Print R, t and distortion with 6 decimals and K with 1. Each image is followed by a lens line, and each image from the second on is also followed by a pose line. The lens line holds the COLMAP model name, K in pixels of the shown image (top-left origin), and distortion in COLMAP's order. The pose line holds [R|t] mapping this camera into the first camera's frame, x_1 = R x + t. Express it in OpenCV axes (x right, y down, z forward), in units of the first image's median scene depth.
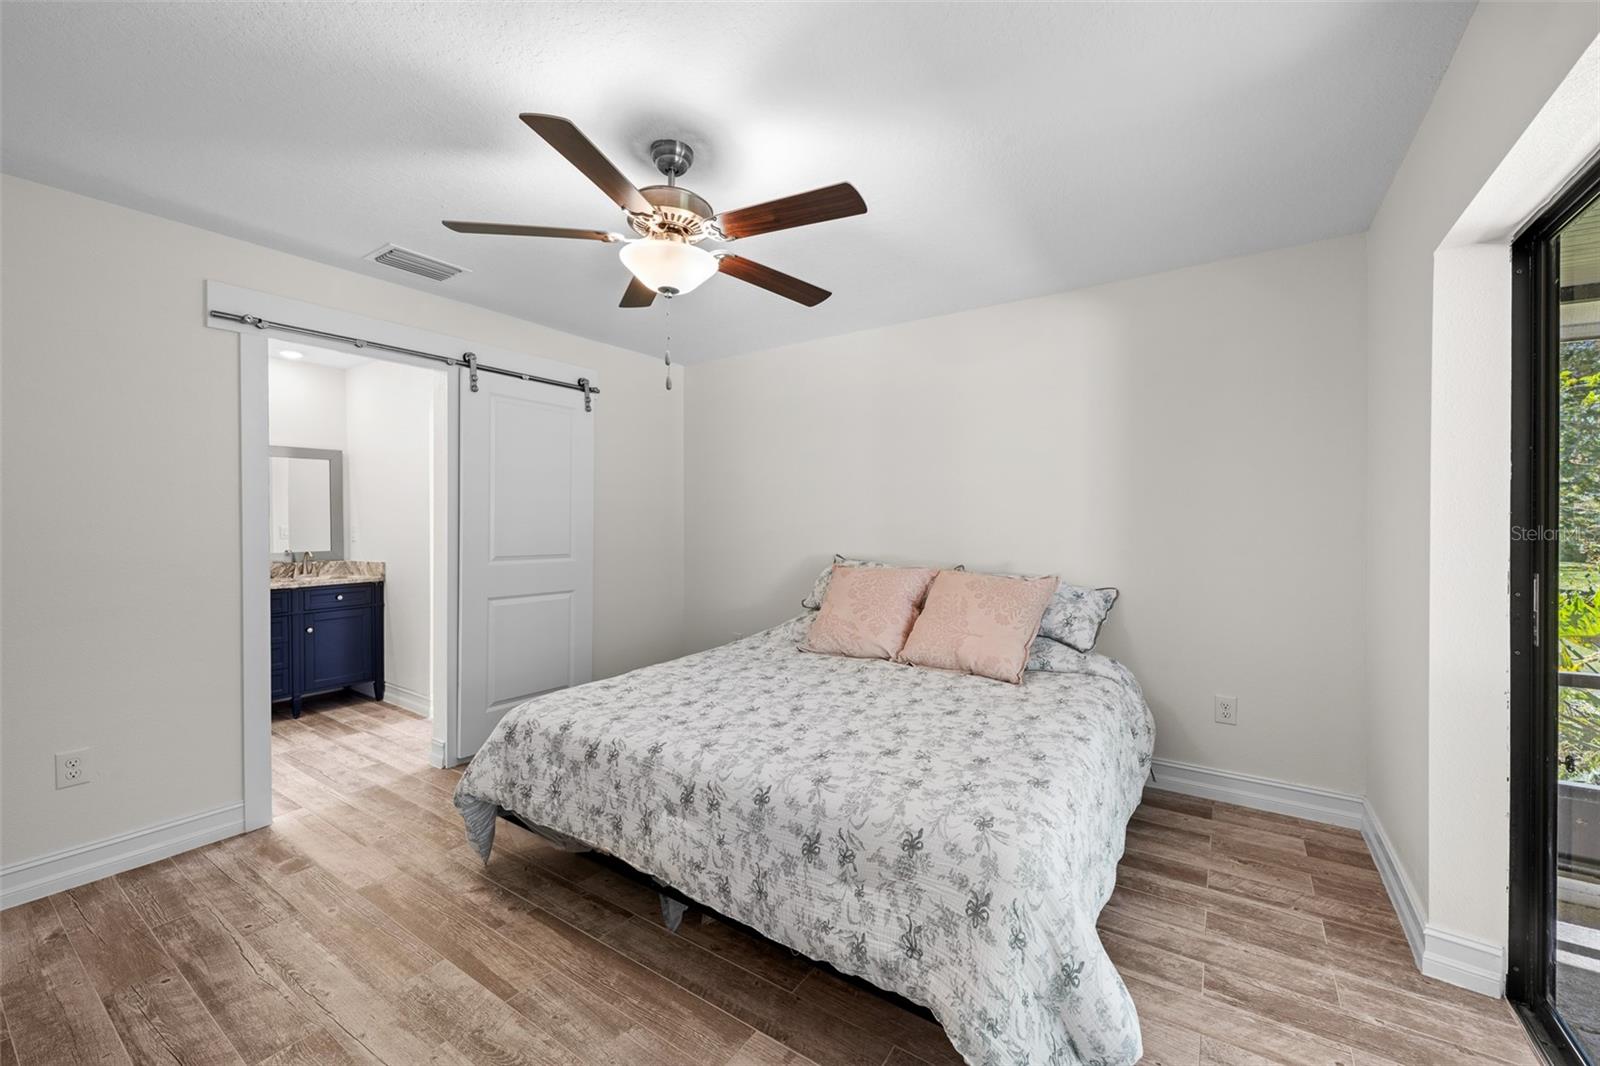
lens RADIAL K [[629.3, 0, 800.0], [0, 629.3, 533.0], [0, 0, 1]] dist [-0.001374, -0.000118]
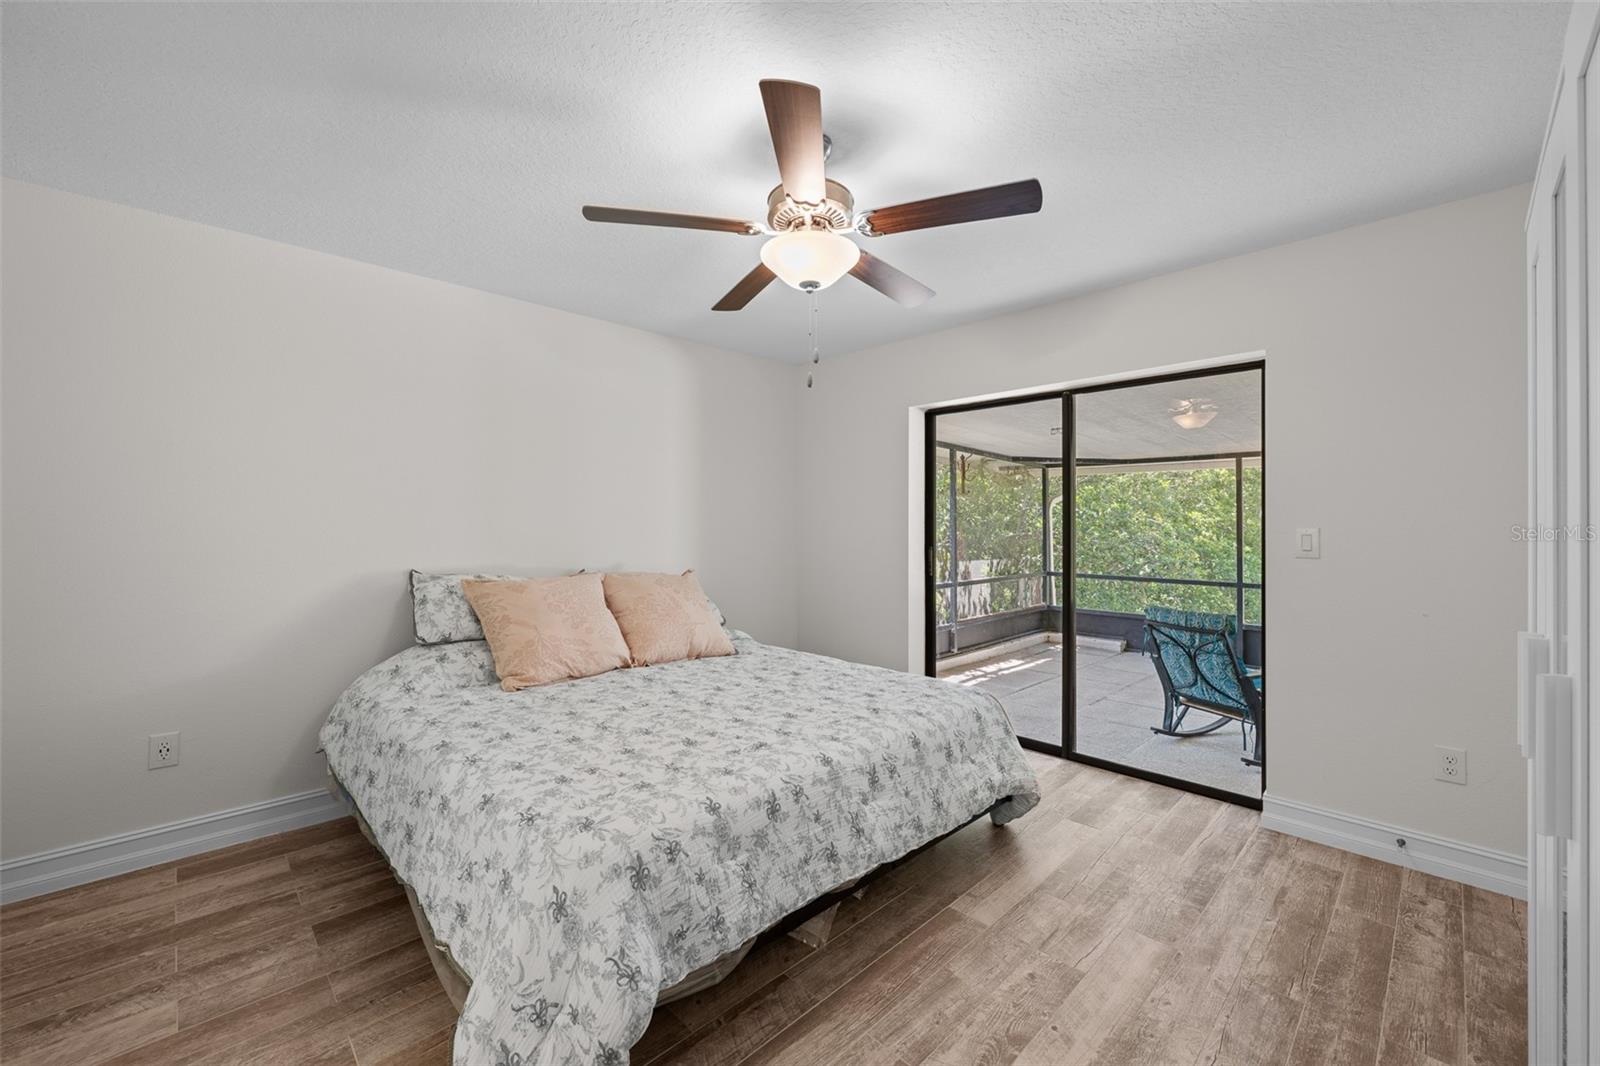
lens RADIAL K [[640.0, 0, 798.3], [0, 640.0, 535.5], [0, 0, 1]] dist [0.000432, 0.000224]
pose [[0.208645, -0.013849, 0.977893, -1.176997], [0.019375, 0.999762, 0.010025, -0.008797], [-0.977799, 0.016855, 0.208864, 0.826850]]
